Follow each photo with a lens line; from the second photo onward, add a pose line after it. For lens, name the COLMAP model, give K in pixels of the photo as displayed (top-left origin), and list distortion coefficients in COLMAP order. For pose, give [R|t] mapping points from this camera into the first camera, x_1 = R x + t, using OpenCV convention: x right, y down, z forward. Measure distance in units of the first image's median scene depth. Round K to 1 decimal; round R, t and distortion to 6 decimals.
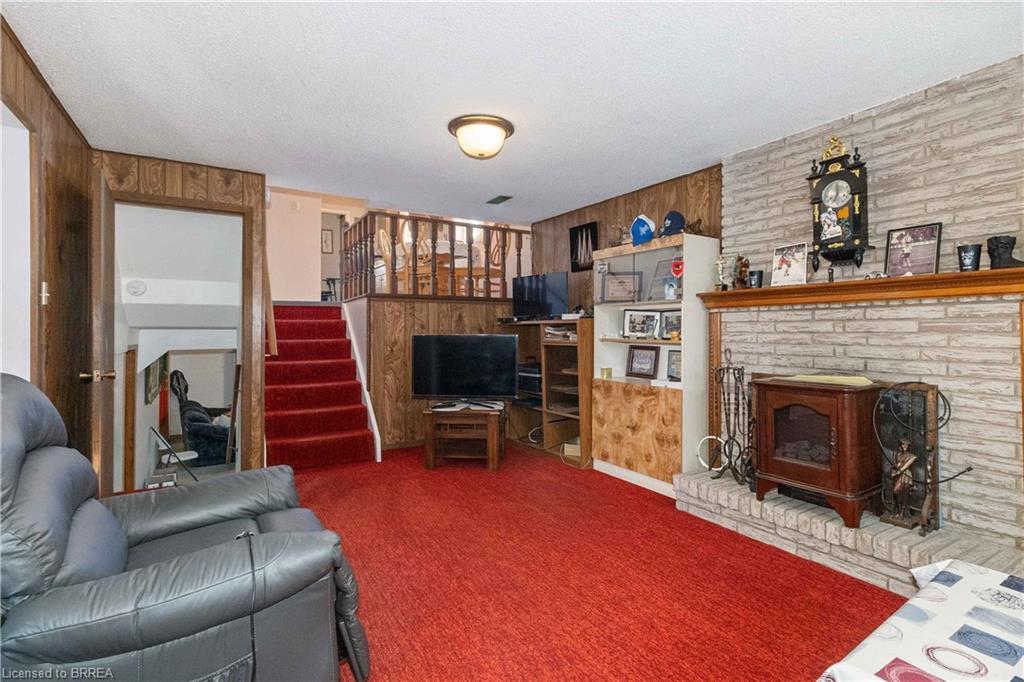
lens RADIAL K [[476.6, 0, 518.3], [0, 476.6, 327.4], [0, 0, 1]] dist [0.000046, 0.000196]
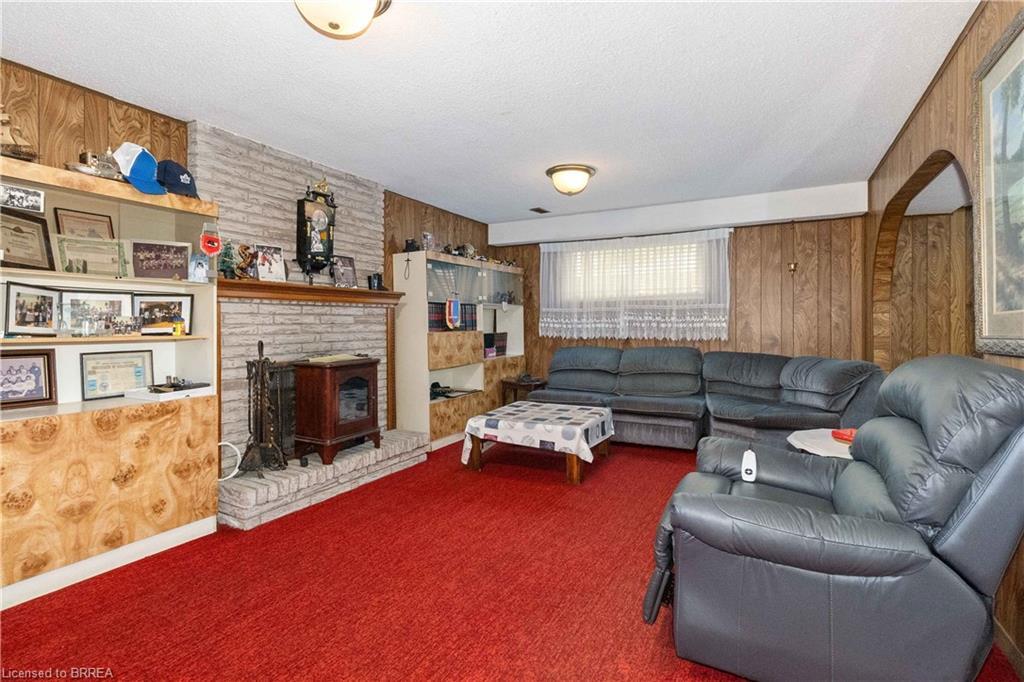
lens RADIAL K [[415.9, 0, 539.8], [0, 415.9, 323.1], [0, 0, 1]] dist [0.000483, 0.000084]
pose [[-0.468378, 0.000118, 0.883528, -0.581381], [-0.004235, 0.999988, -0.002379, 0.007862], [-0.883518, -0.004856, -0.468372, 0.899537]]
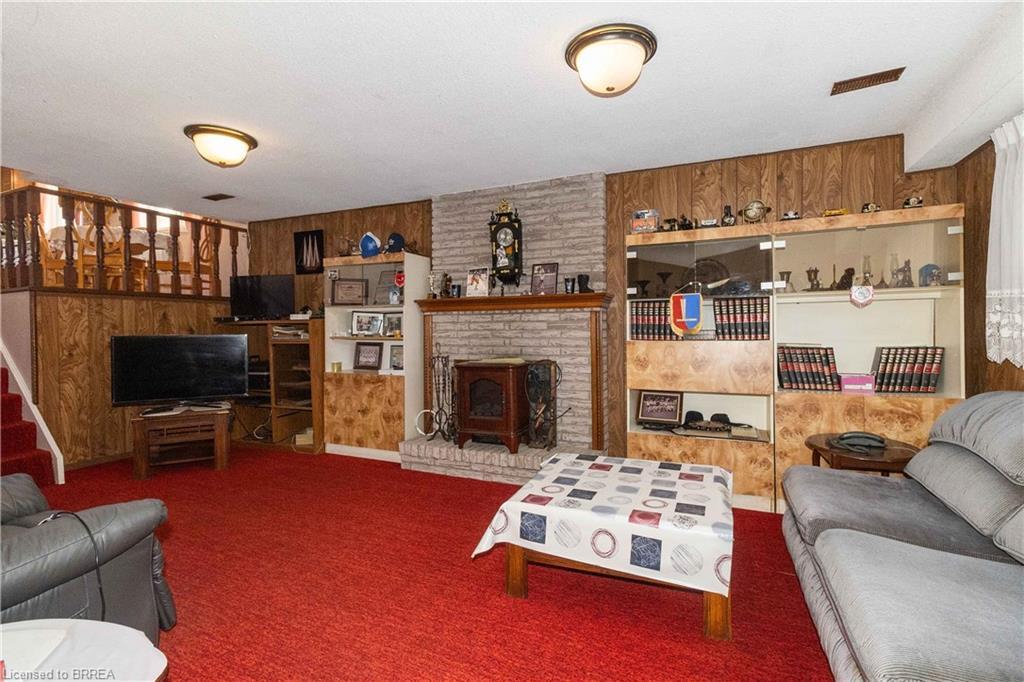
lens RADIAL K [[476.6, 0, 518.3], [0, 476.6, 327.4], [0, 0, 1]] dist [0.000046, 0.000196]
pose [[0.818105, -0.003874, 0.575056, -0.145388], [0.002523, 0.999992, 0.003147, -0.001177], [-0.575063, -0.001123, 0.818108, -0.224514]]
